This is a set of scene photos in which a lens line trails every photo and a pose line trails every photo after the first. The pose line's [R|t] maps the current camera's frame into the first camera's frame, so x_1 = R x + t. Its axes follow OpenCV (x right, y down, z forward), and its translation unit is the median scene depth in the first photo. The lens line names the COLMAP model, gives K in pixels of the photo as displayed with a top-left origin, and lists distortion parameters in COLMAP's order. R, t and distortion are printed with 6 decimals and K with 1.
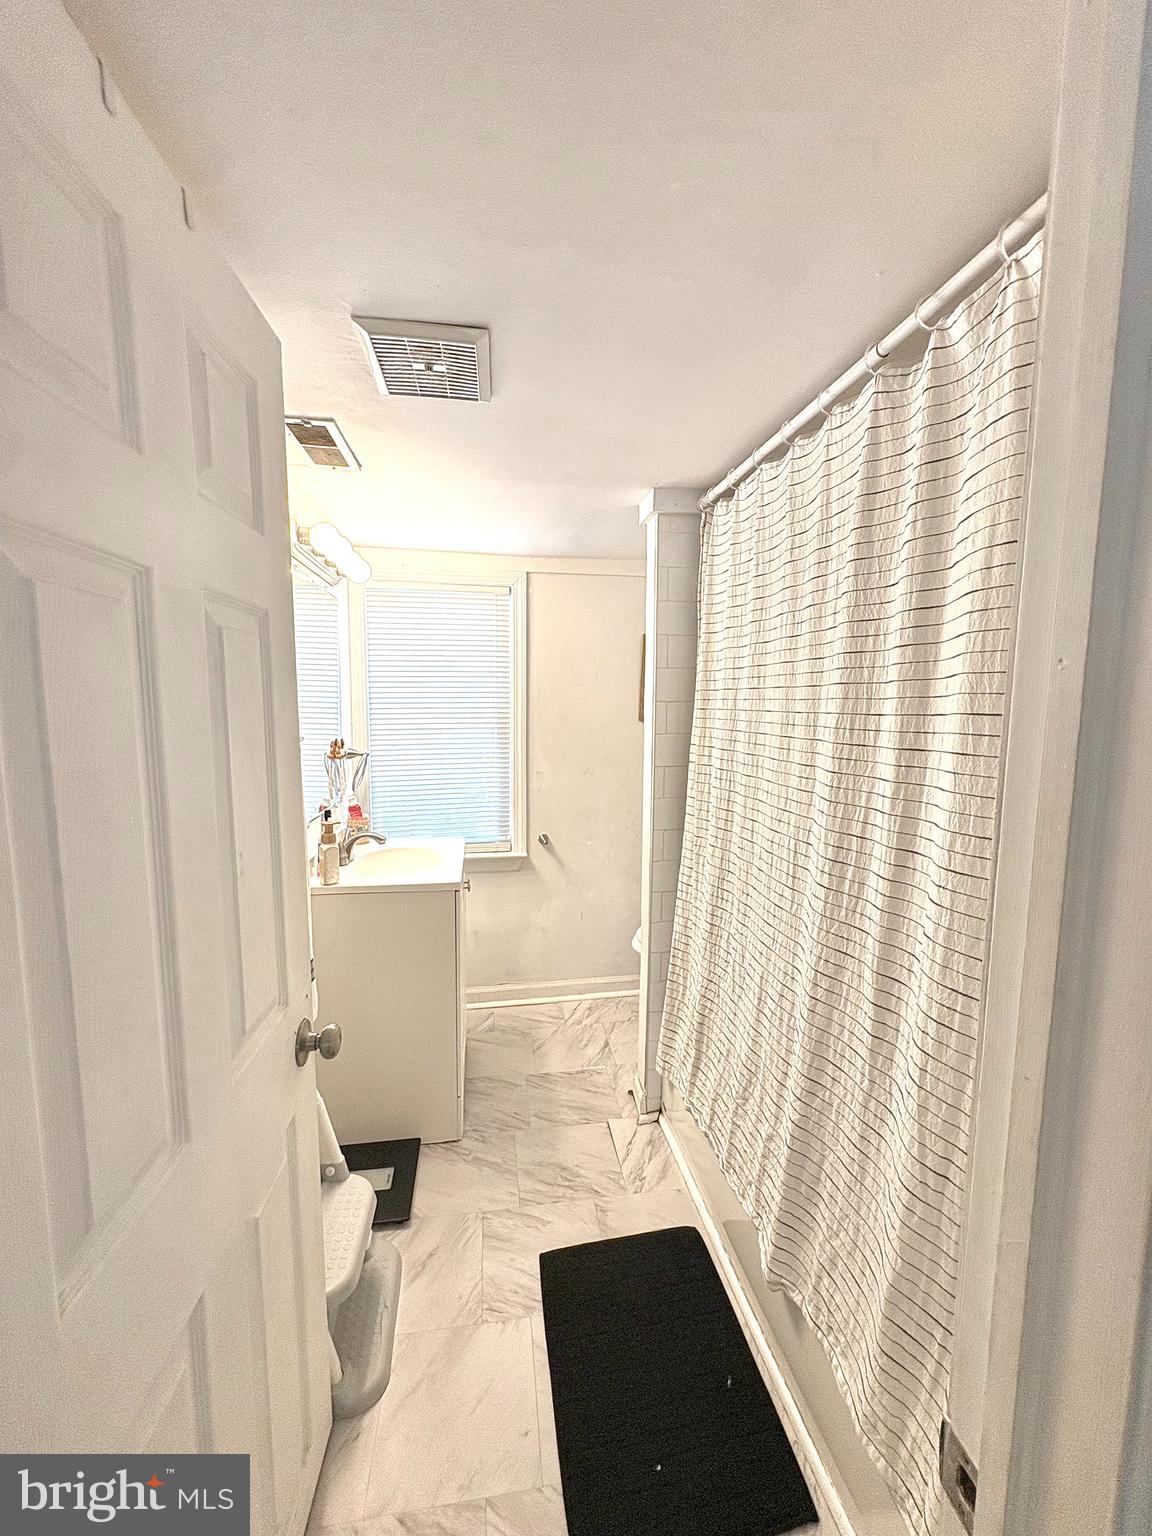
lens RADIAL K [[611.8, 0, 576.0], [0, 611.8, 768.0], [0, 0, 1]] dist [-0.000249, -0.000080]
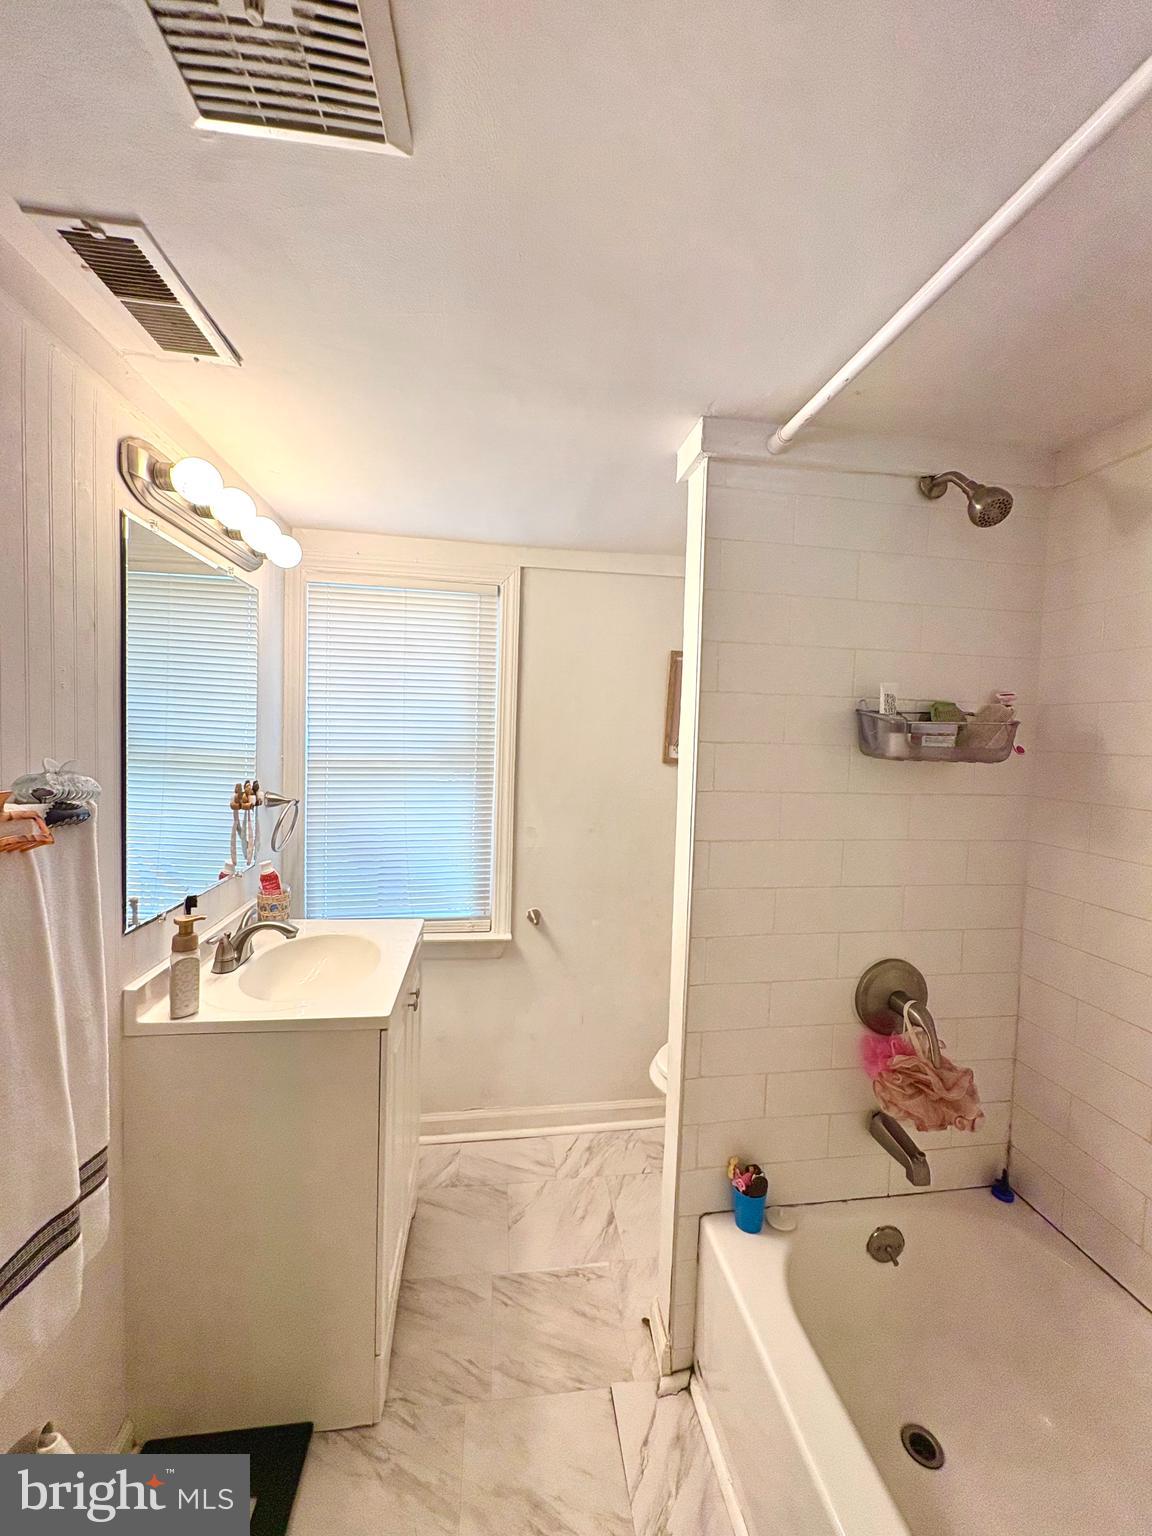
lens RADIAL K [[611.8, 0, 576.0], [0, 611.8, 768.0], [0, 0, 1]] dist [-0.000249, -0.000080]
pose [[0.999534, 0.024700, -0.017937, 0.009571], [-0.025574, 0.998410, -0.050240, -0.037635], [0.016668, 0.050675, 0.998576, 0.290846]]
